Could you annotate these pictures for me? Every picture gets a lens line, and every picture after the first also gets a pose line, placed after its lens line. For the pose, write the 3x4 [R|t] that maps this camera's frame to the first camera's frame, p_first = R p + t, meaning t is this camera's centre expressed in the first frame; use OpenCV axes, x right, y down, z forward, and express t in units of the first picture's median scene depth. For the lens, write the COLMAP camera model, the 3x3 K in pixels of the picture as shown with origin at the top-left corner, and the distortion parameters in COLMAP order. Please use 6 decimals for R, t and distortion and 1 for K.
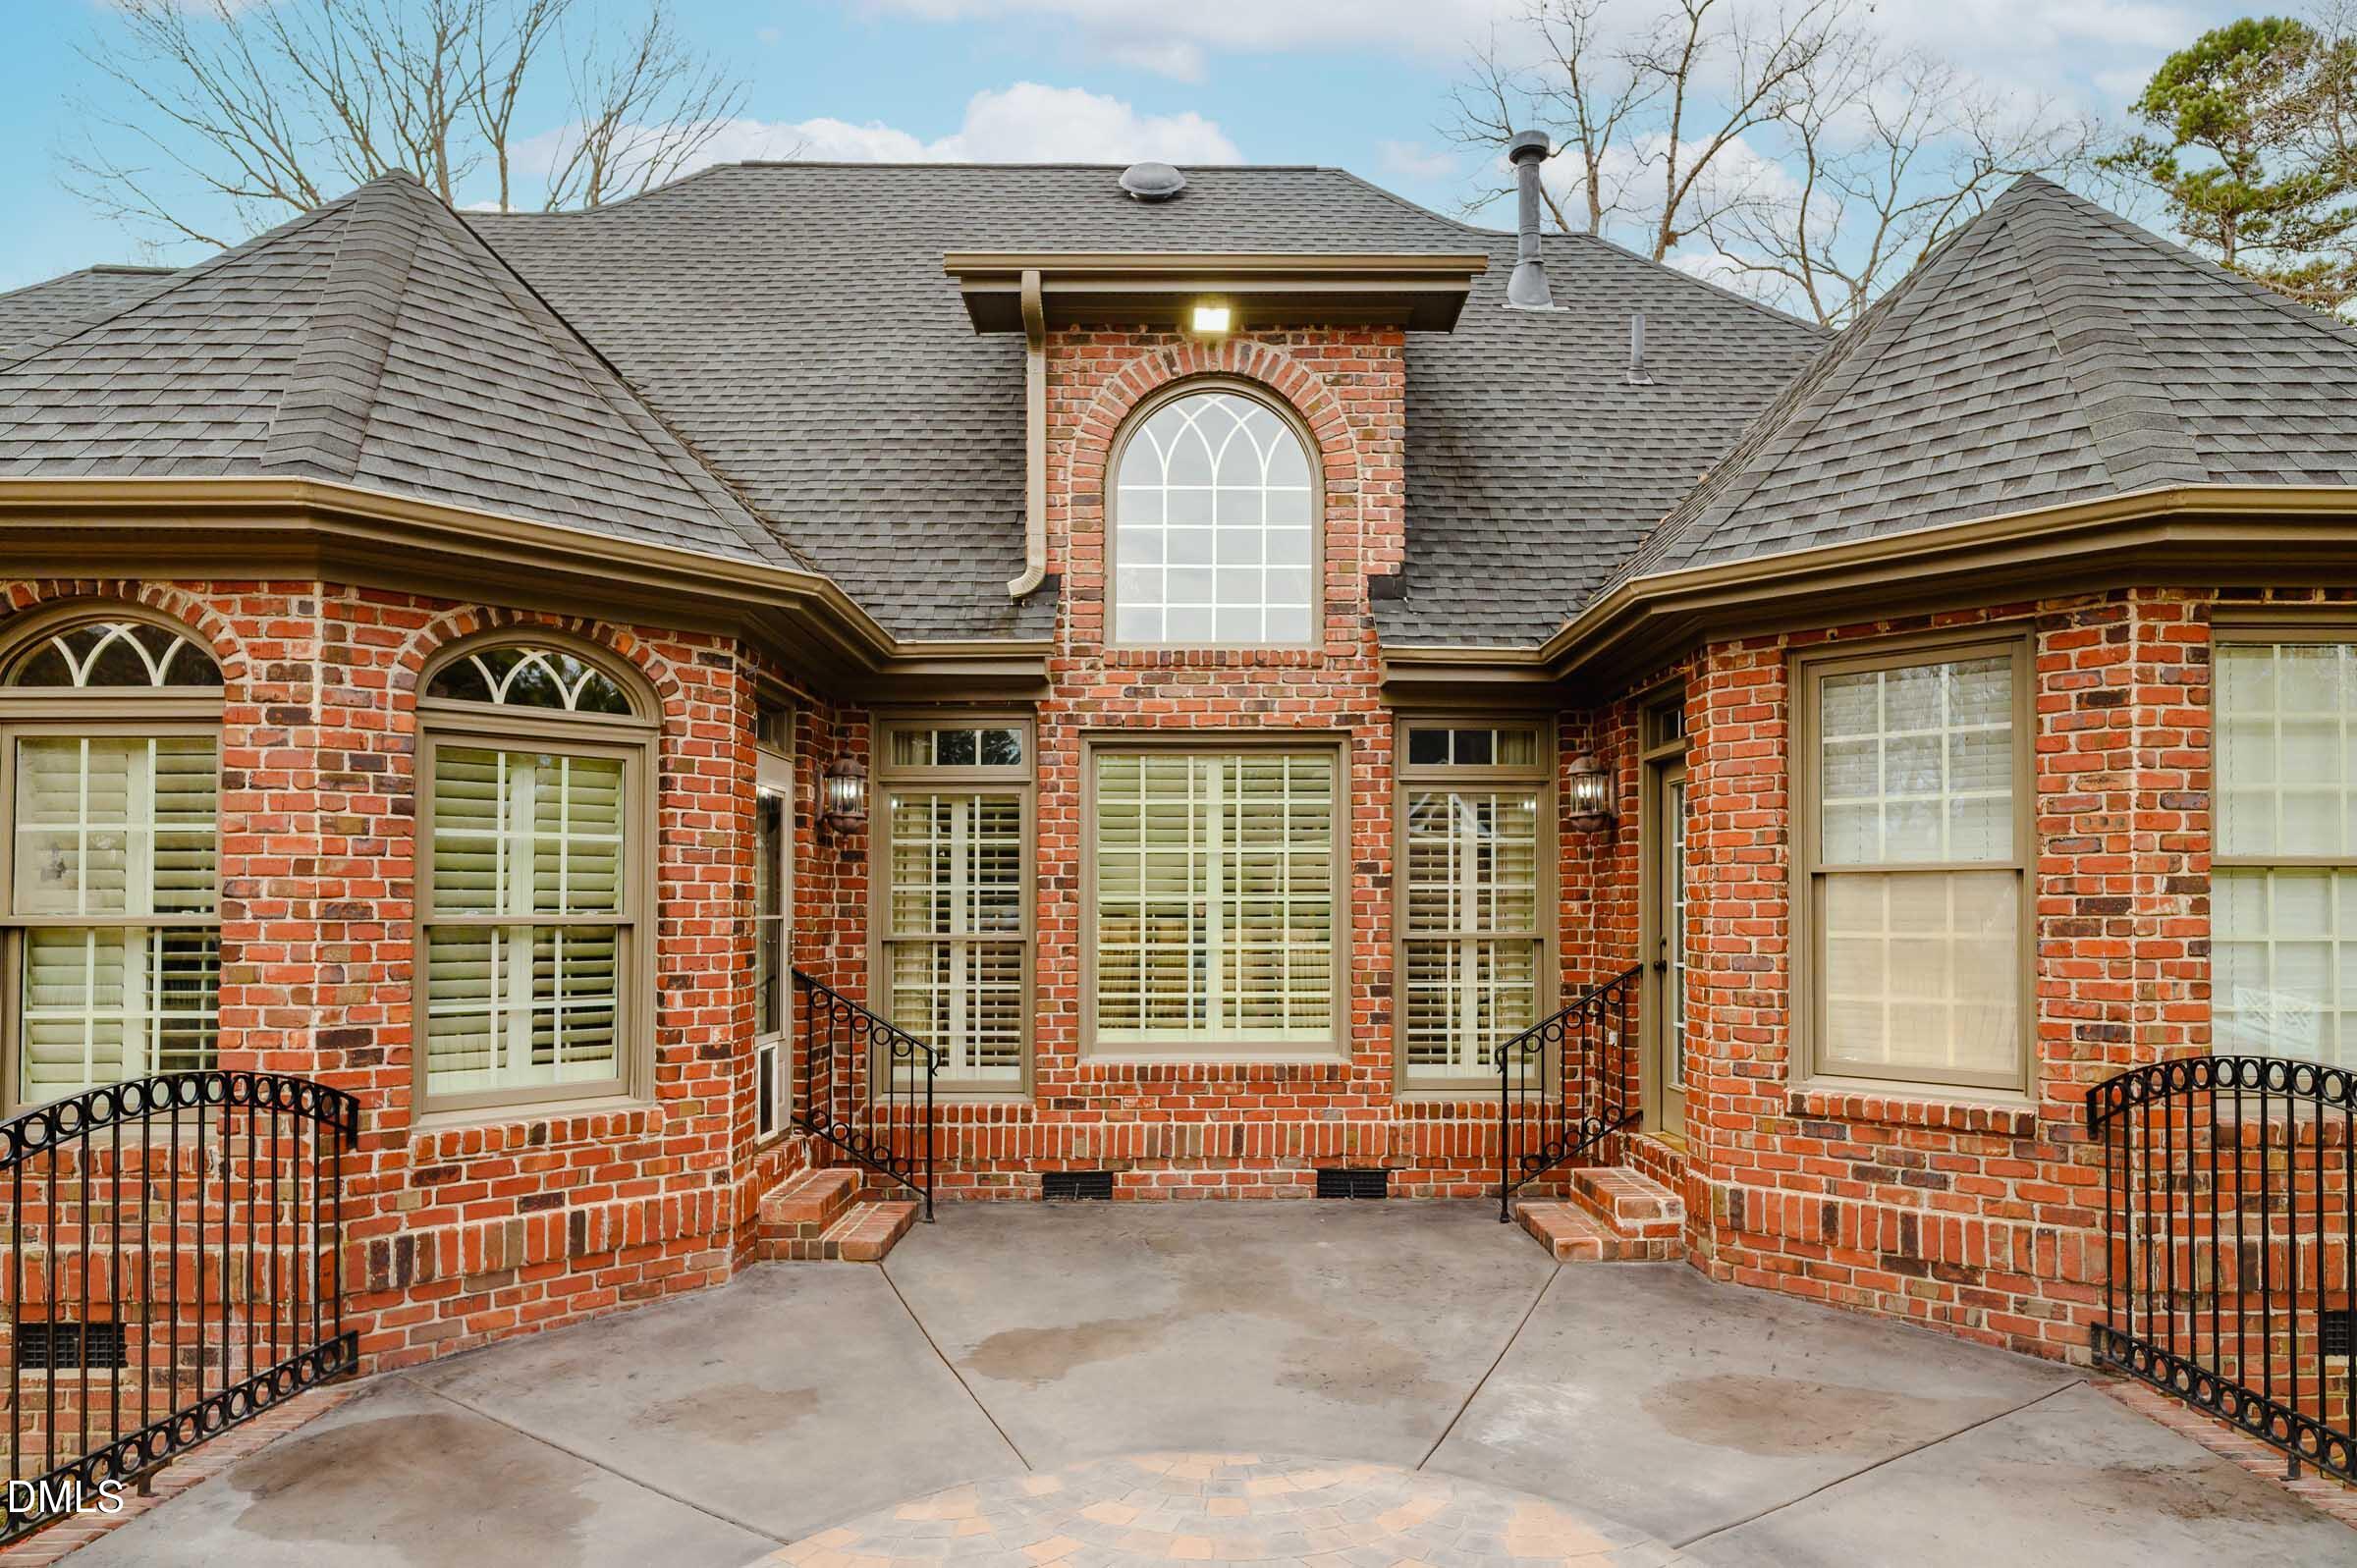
lens RADIAL K [[1394.7, 0, 1183.3], [0, 1394.7, 898.4], [0, 0, 1]] dist [0.006231, 0.001620]
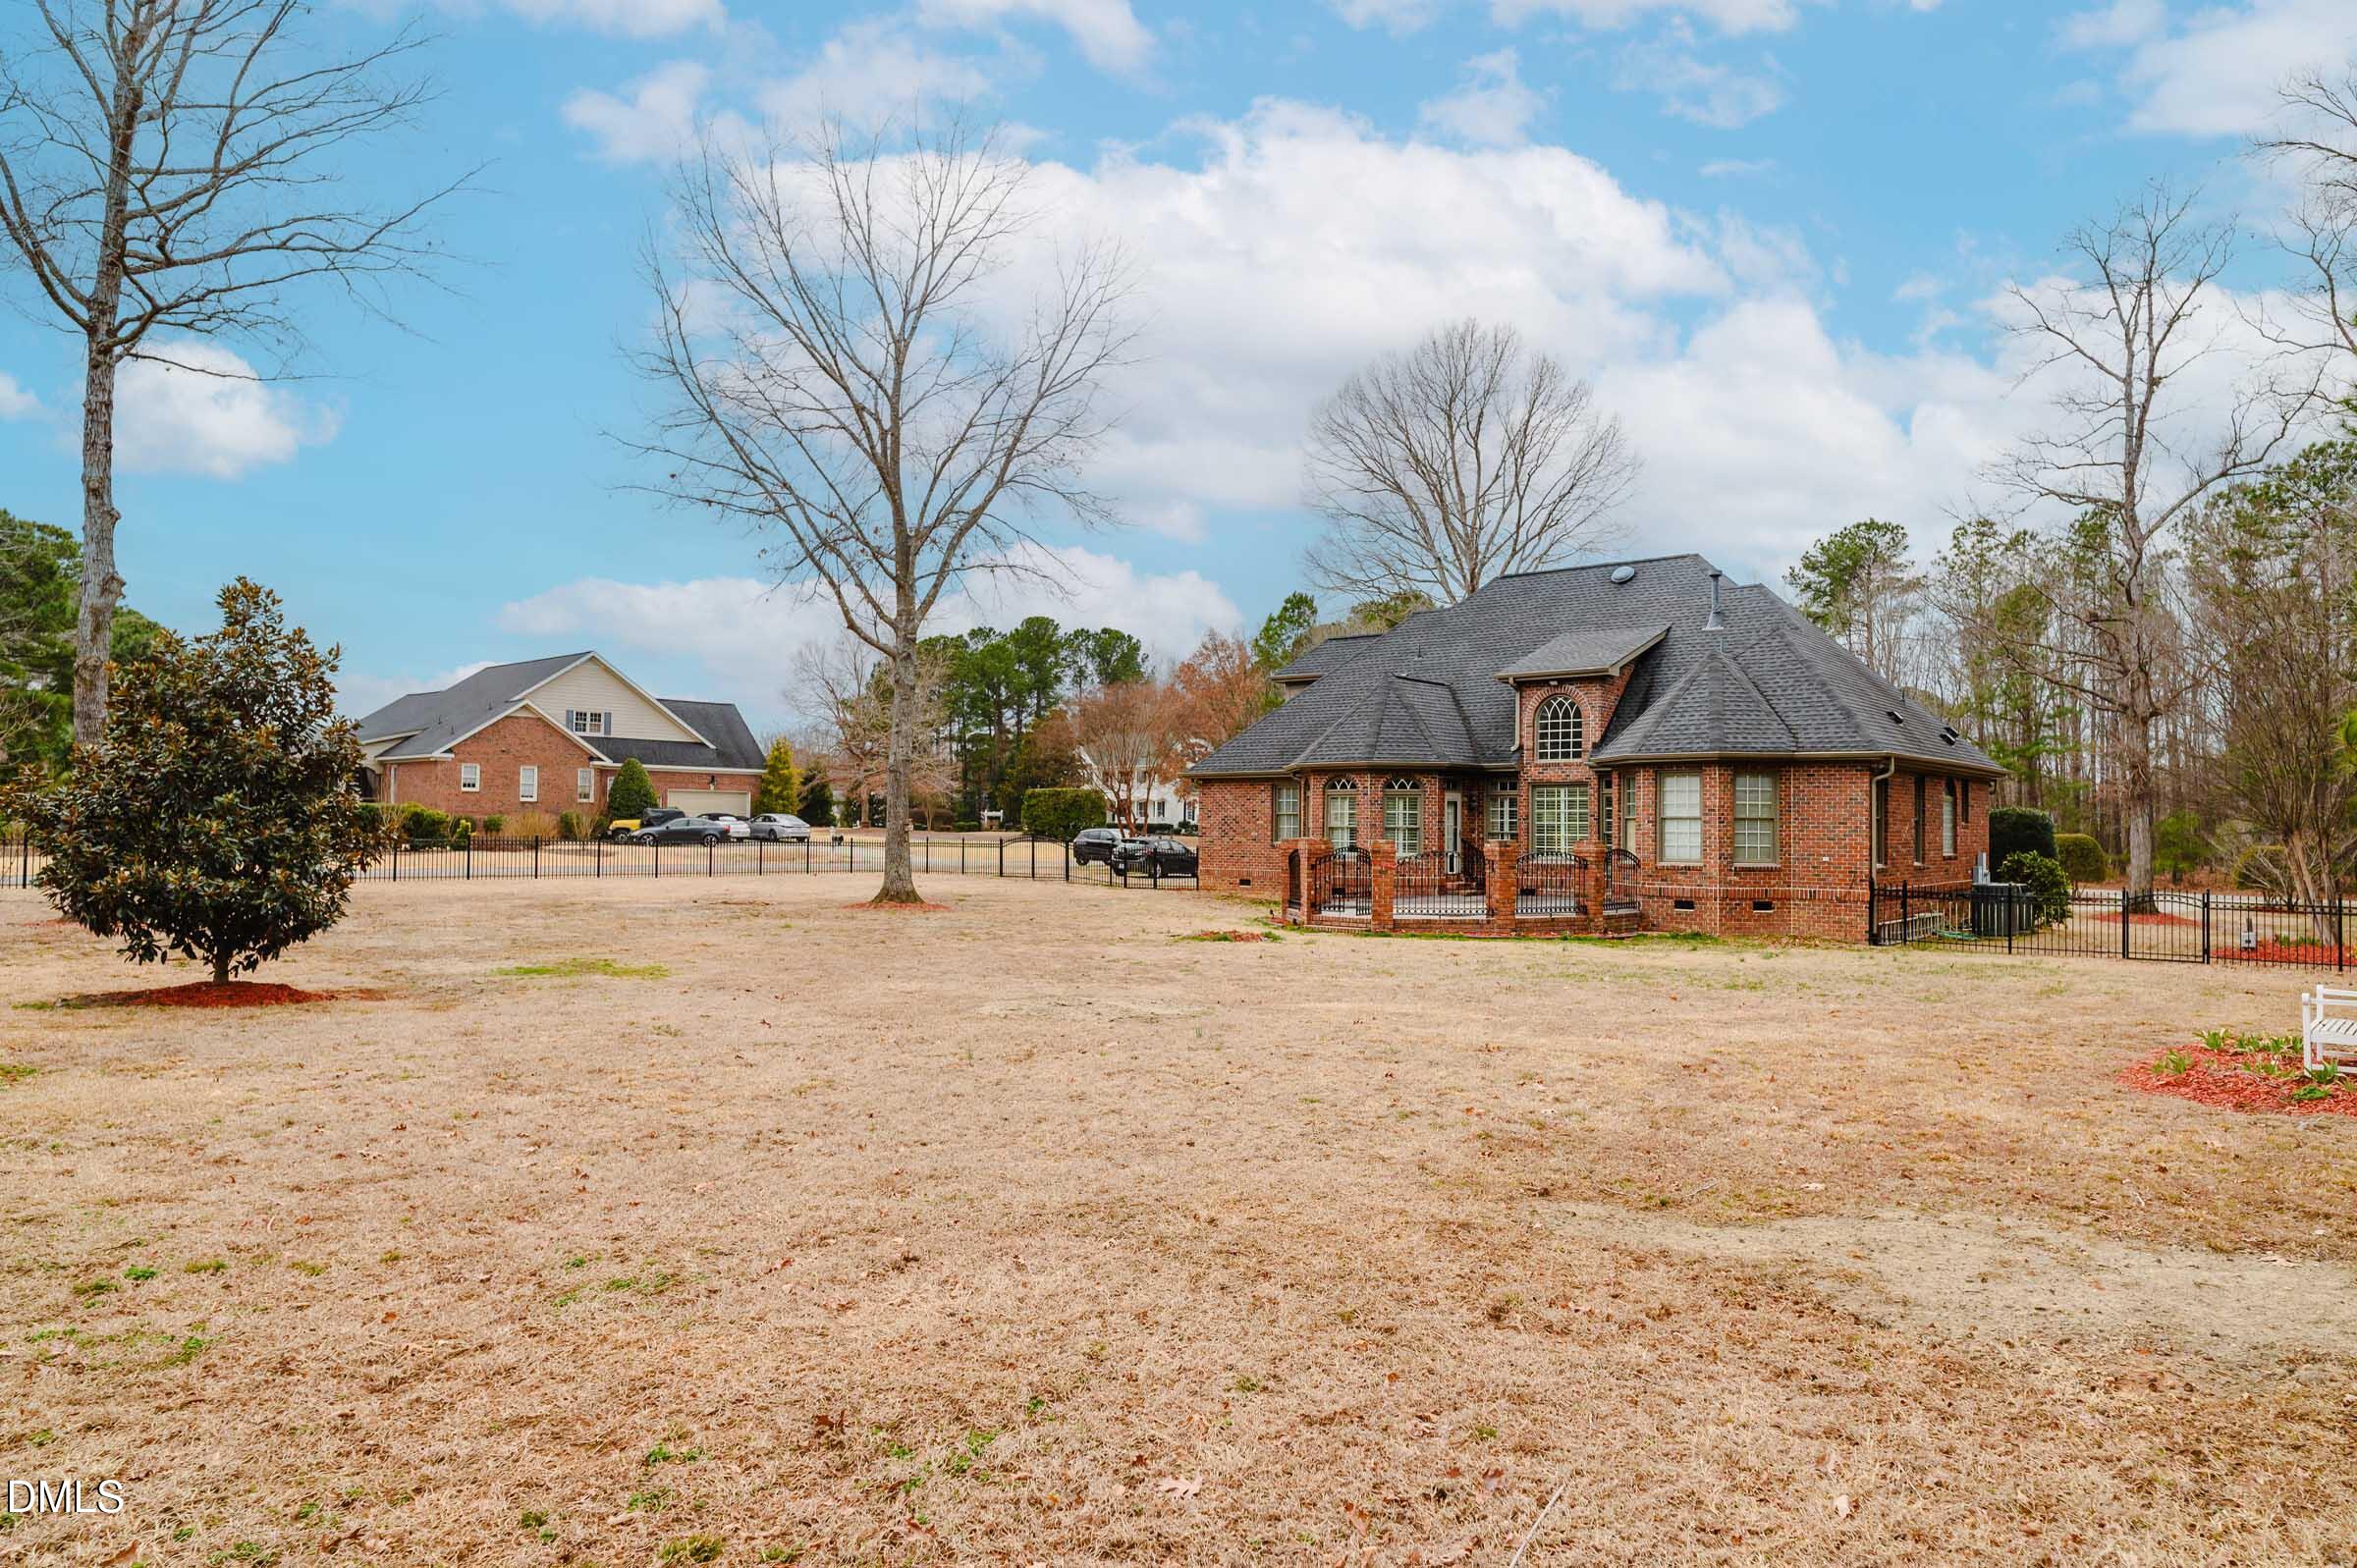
lens RADIAL K [[1466.9, 0, 1235.7], [0, 1466.9, 776.3], [0, 0, 1]] dist [-0.001925, -0.000734]
pose [[0.769718, -0.017752, -0.638137, 2.021370], [0.000629, 0.999634, -0.027049, -0.021019], [0.638383, 0.020419, 0.769448, -2.882100]]
